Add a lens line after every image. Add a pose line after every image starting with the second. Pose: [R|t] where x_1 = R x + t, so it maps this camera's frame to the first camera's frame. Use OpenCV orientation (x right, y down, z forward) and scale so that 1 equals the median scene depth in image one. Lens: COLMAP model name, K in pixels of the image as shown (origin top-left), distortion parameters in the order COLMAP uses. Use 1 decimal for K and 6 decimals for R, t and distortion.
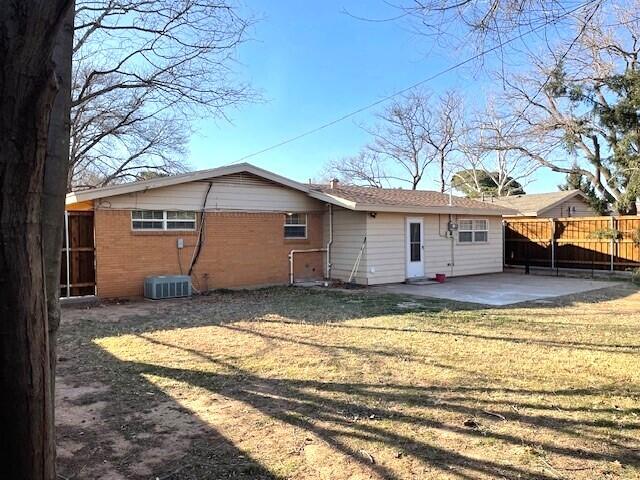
lens RADIAL K [[481.1, 0, 320.9], [0, 481.1, 239.8], [0, 0, 1]] dist [0.050267, -0.055682]
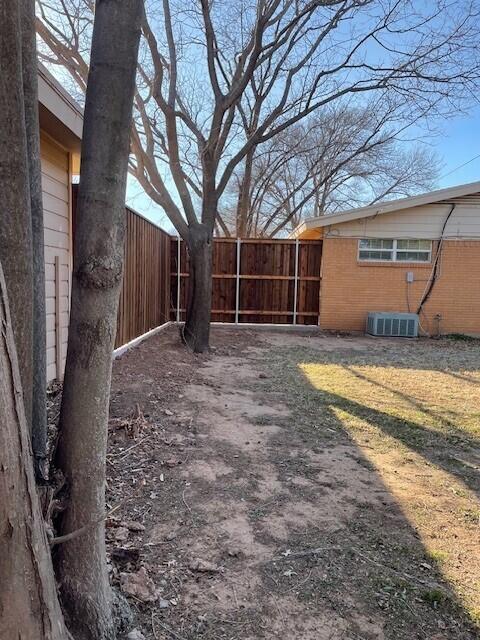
lens RADIAL K [[481.1, 0, 235.6], [0, 481.1, 320.6], [0, 0, 1]] dist [0.050267, -0.055682]
pose [[0.792193, 0.089135, -0.603727, -0.008928], [-0.050083, 0.995435, 0.081250, 0.059985], [0.608213, -0.034130, 0.793040, 0.210564]]
